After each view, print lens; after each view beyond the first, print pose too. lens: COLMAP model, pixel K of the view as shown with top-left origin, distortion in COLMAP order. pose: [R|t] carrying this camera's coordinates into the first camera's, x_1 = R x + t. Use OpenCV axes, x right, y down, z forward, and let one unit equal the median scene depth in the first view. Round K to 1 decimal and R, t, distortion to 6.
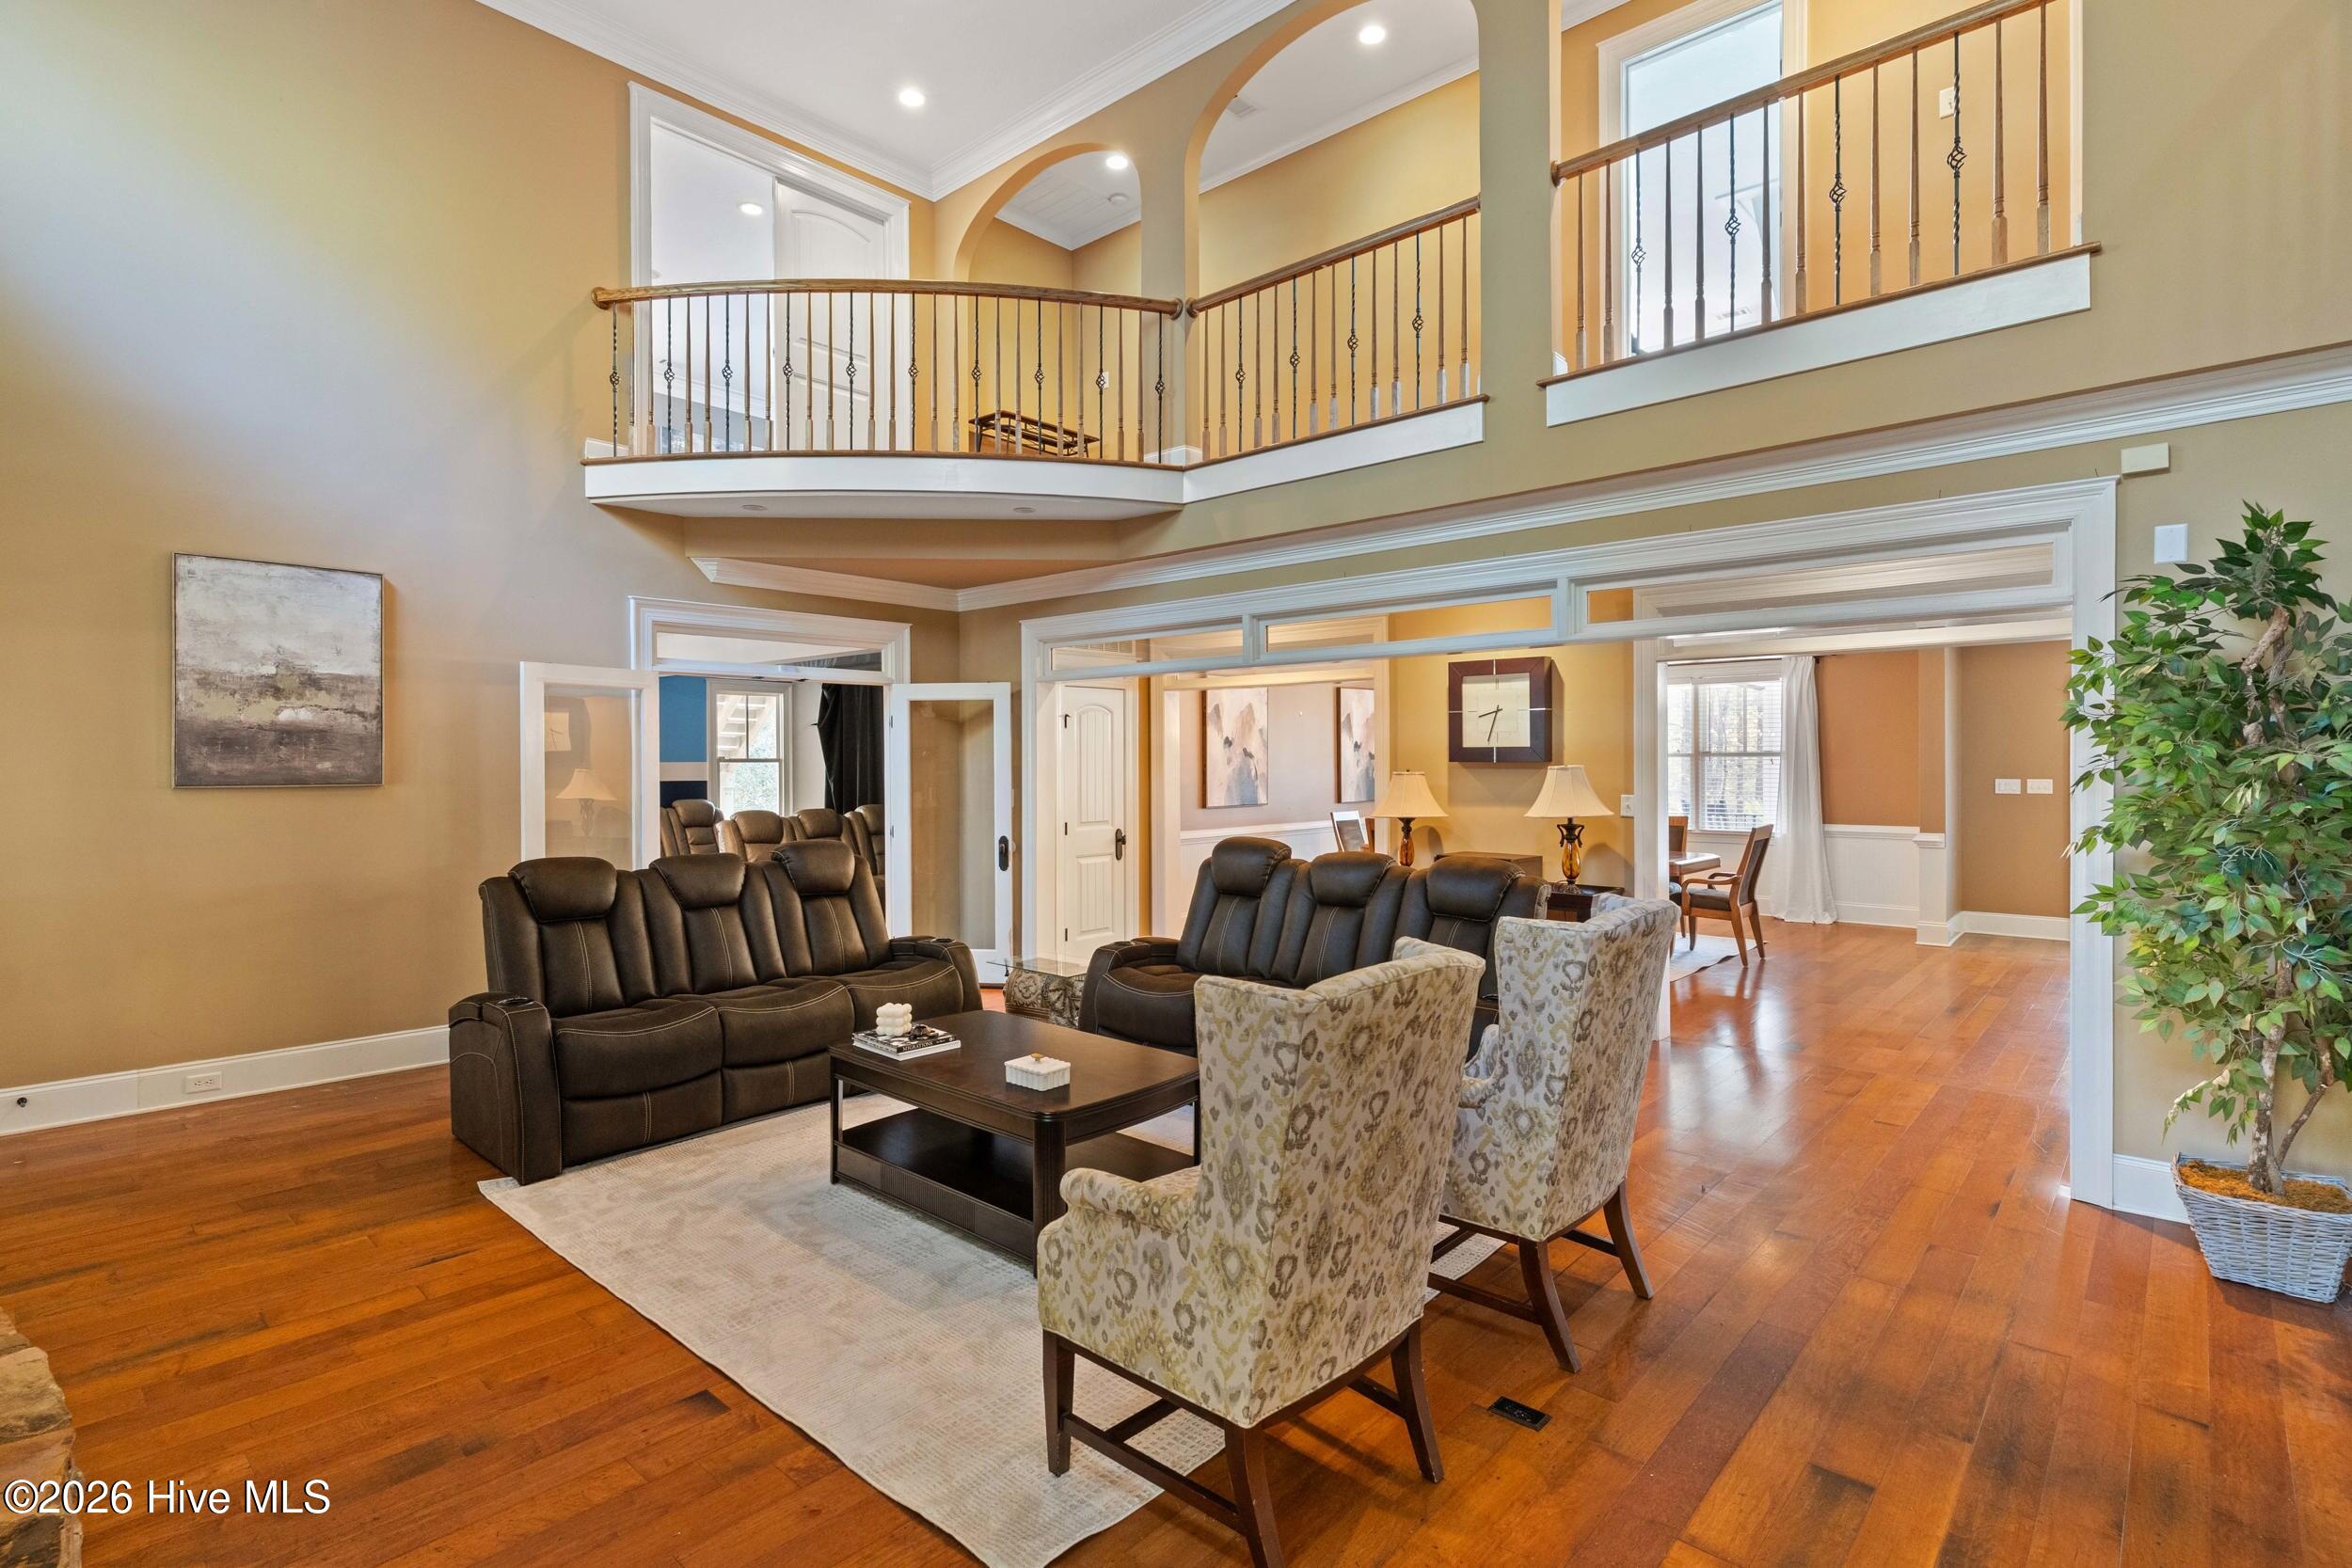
lens RADIAL K [[1125.3, 0, 1159.6], [0, 1125.3, 775.1], [0, 0, 1]] dist [-0.000201, 0.000262]
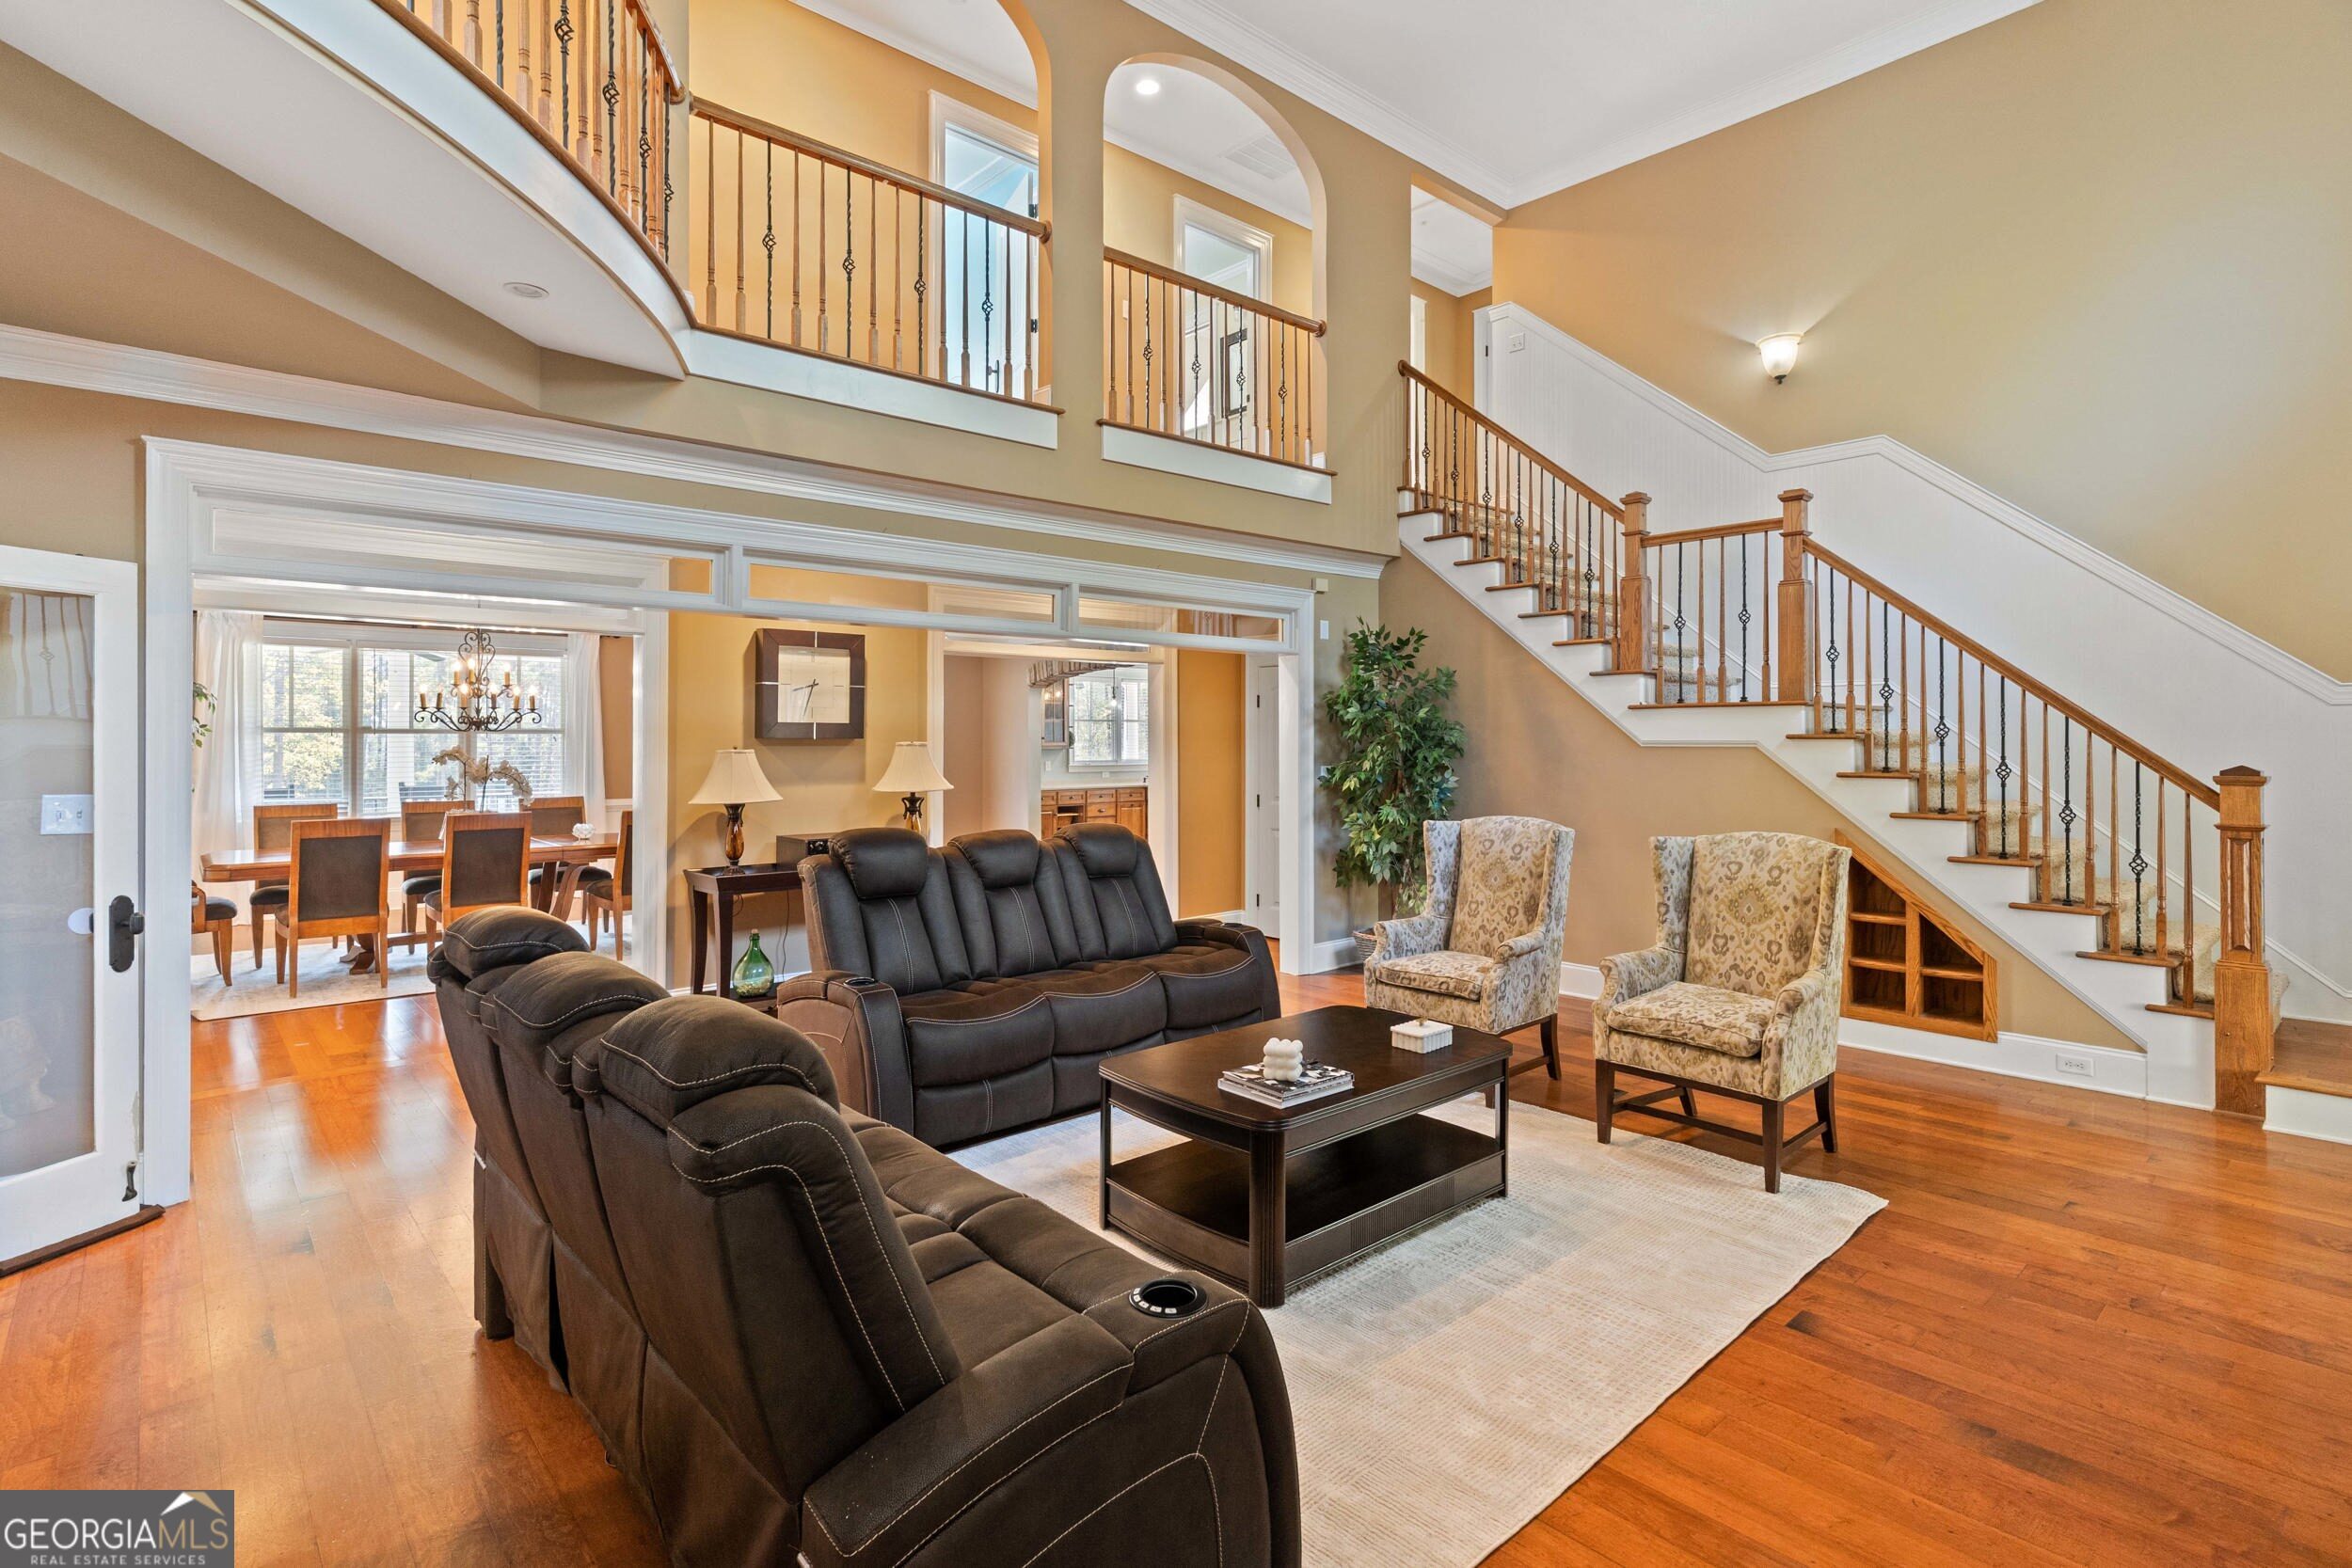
lens RADIAL K [[1151.2, 0, 1160.3], [0, 1151.2, 733.8], [0, 0, 1]] dist [0.000769, 0.000349]
pose [[0.101208, 0.008228, 0.994831, -0.852748], [0.007936, 0.999927, -0.009077, -0.006093], [-0.994834, 0.008814, 0.101135, 0.807971]]
